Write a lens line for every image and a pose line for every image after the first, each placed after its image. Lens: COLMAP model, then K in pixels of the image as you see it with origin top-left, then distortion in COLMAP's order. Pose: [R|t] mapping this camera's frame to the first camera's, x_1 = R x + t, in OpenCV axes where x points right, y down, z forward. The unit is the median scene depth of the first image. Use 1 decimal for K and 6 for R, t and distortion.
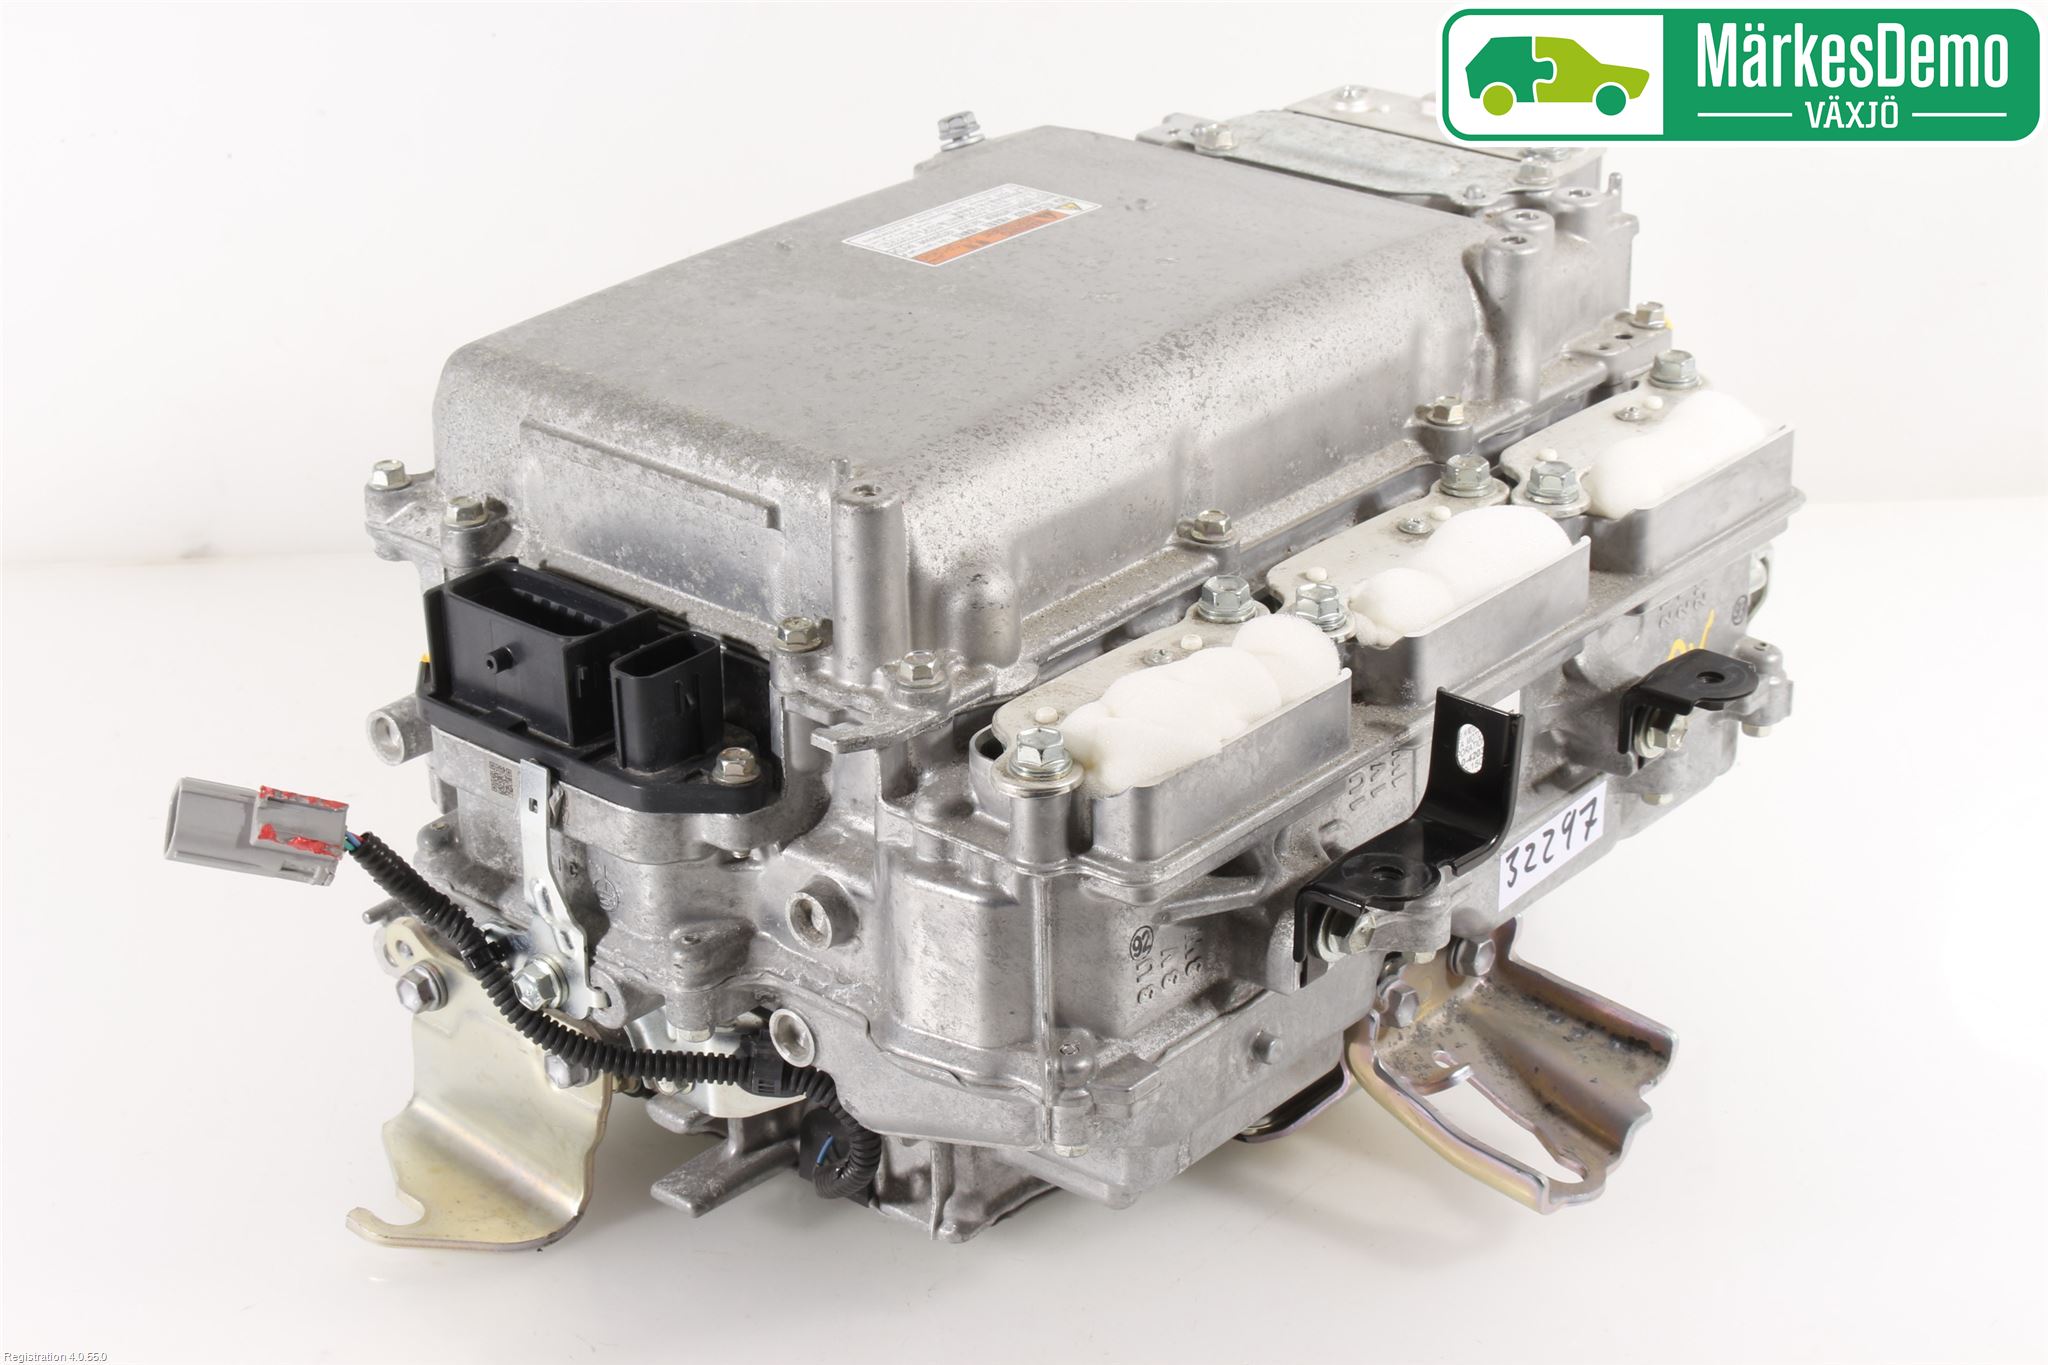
lens RADIAL K [[3681.3, 0, 1024.3], [0, 3681.3, 682.4], [0, 0, 1]] dist [-0.012569, 0.000000]
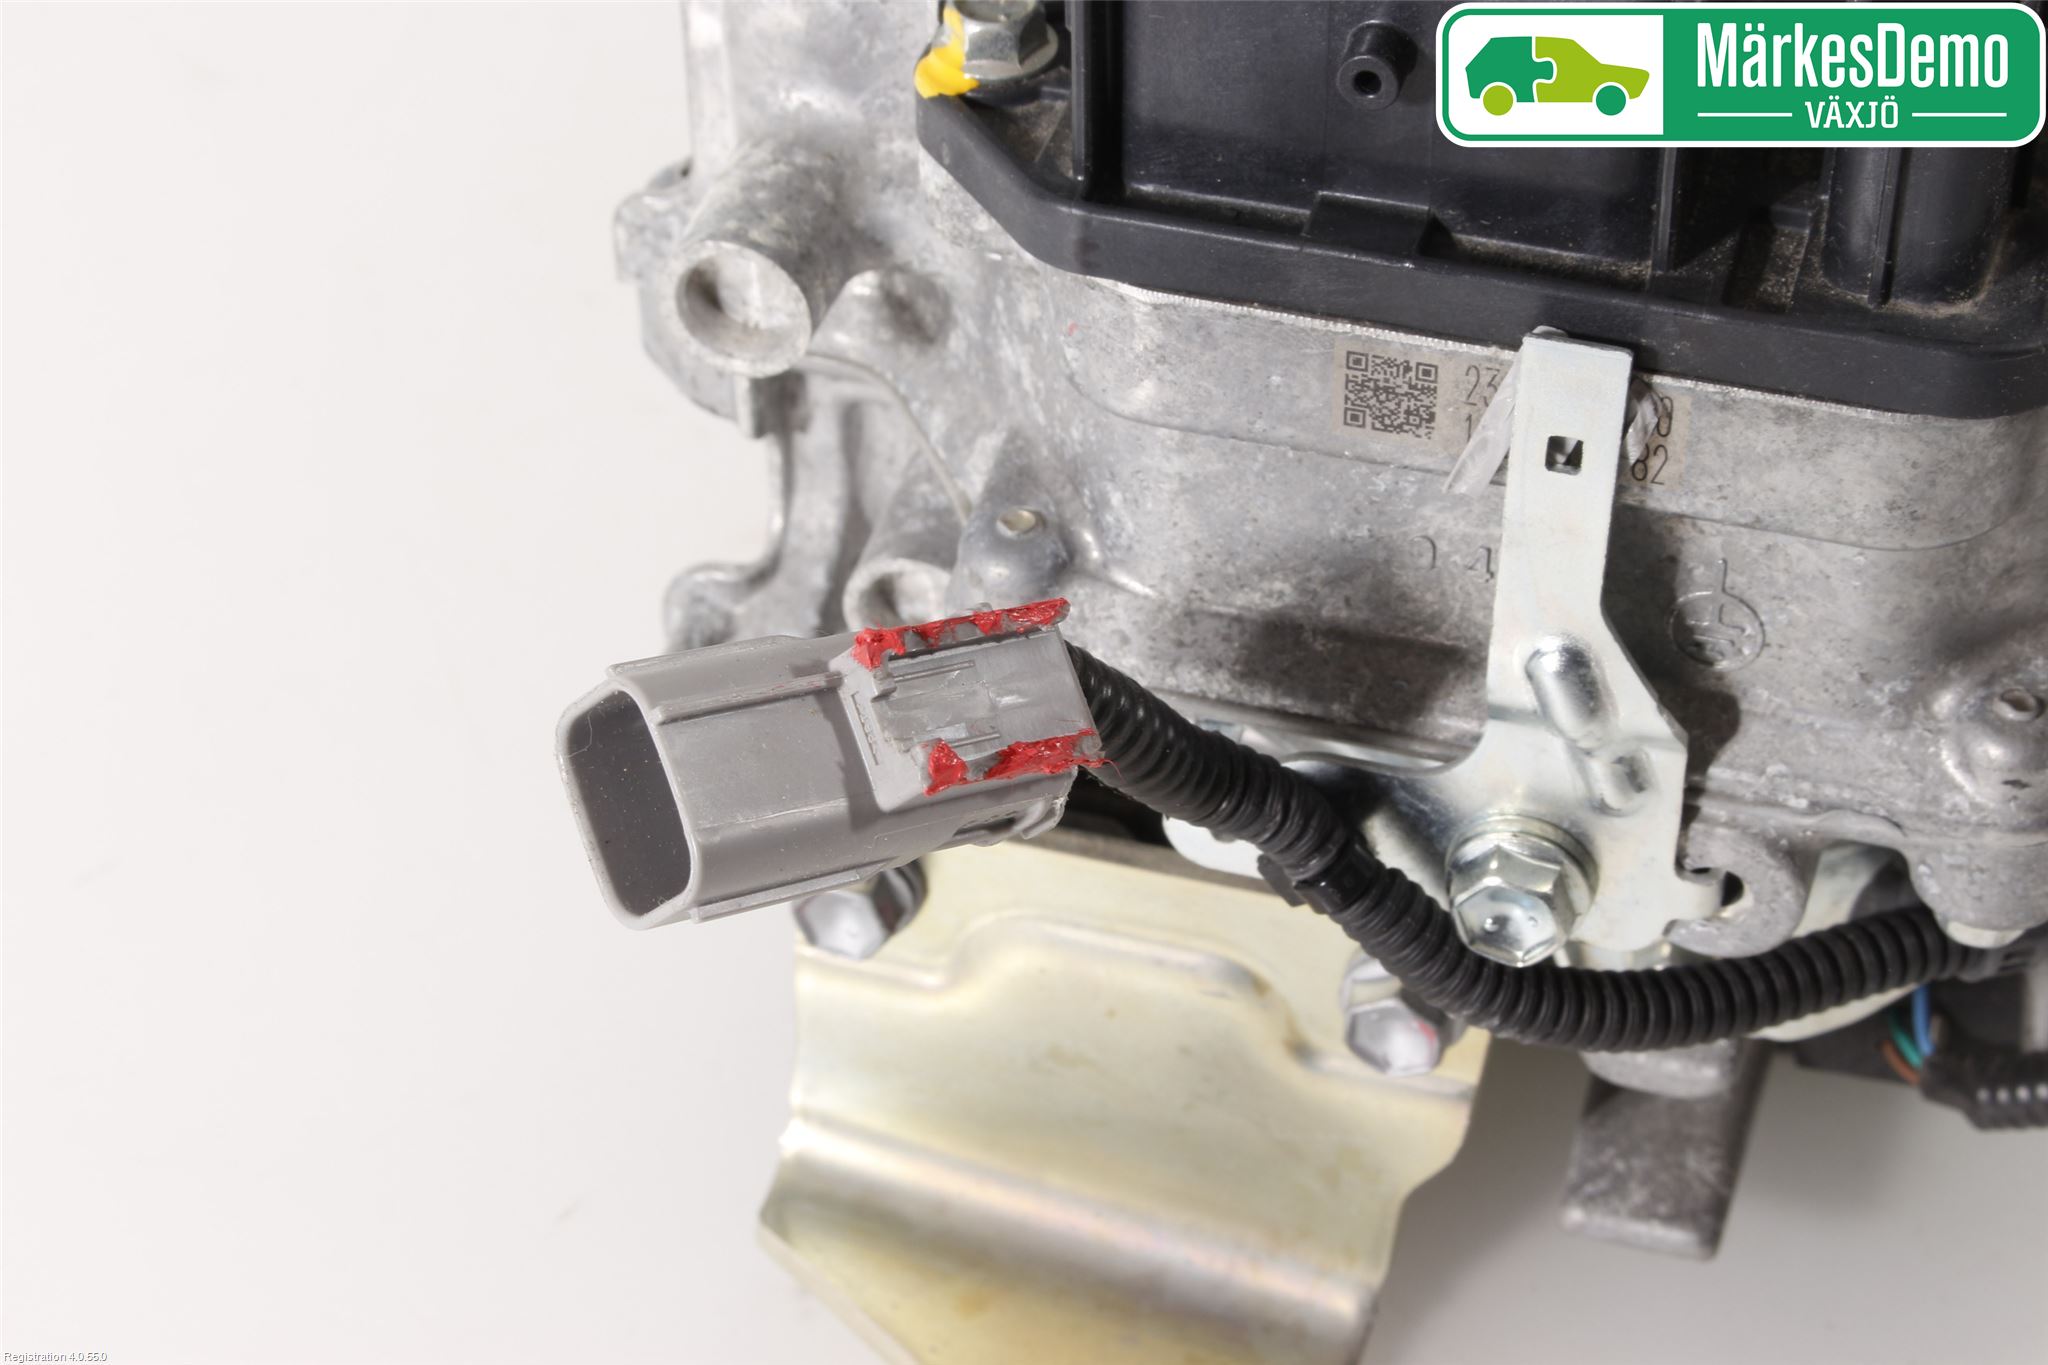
lens RADIAL K [[4468.3, 0, 1024.7], [0, 4468.3, 682.2], [0, 0, 1]] dist [-0.091848, 0.000000]
pose [[0.908420, -0.270598, 0.318668, -0.316645], [0.176354, 0.939157, 0.294762, -0.078829], [-0.379041, -0.211569, 0.900870, 0.630051]]
